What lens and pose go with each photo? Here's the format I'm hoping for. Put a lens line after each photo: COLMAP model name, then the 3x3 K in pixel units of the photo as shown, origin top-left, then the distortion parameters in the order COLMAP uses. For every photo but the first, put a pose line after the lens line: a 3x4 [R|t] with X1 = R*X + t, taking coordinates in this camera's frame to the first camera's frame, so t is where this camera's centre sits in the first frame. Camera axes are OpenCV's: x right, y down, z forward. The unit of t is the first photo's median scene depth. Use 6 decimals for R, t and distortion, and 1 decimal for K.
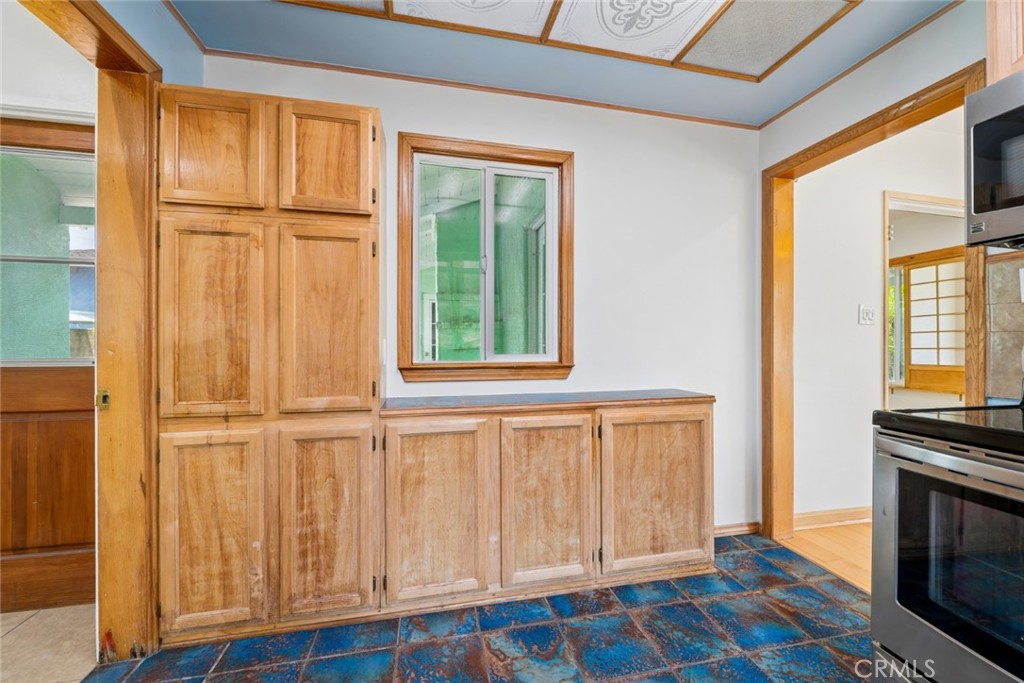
lens RADIAL K [[406.2, 0, 512.7], [0, 406.2, 343.6], [0, 0, 1]] dist [0.002299, -0.001533]
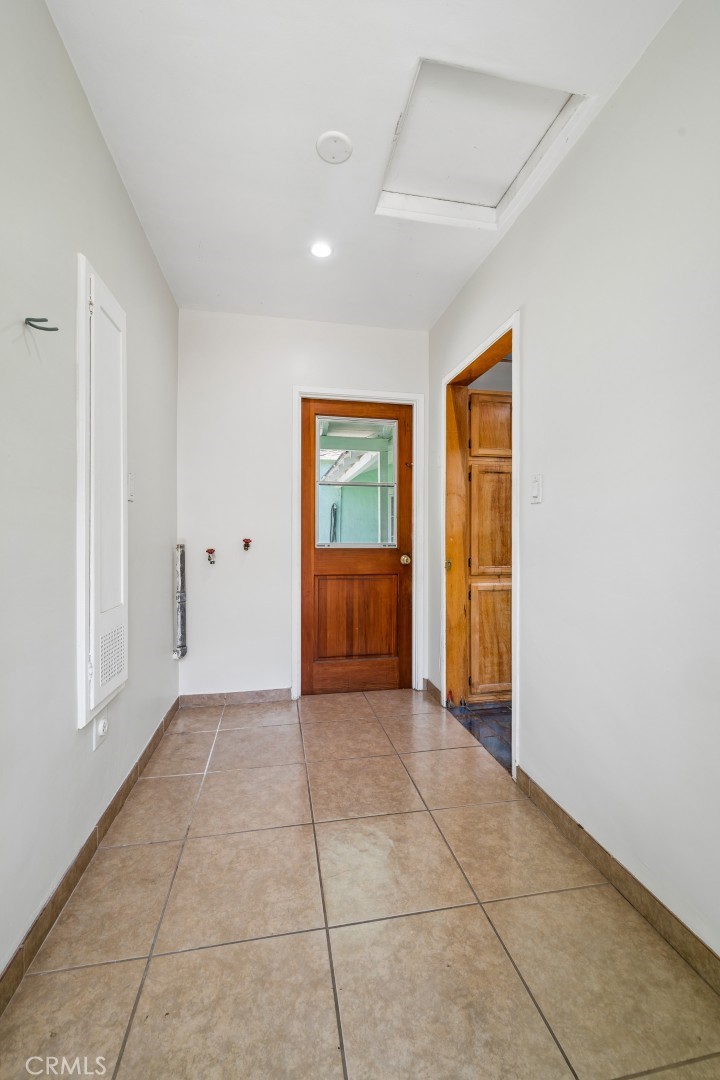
lens RADIAL K [[450.1, 0, 362.4], [0, 450.1, 534.1], [0, 0, 1]] dist [0.004131, -0.000429]
pose [[0.999667, -0.001797, -0.025737, -1.268389], [0.001772, 0.999998, -0.000993, 0.001187], [0.025738, 0.000947, 0.999668, -0.996016]]
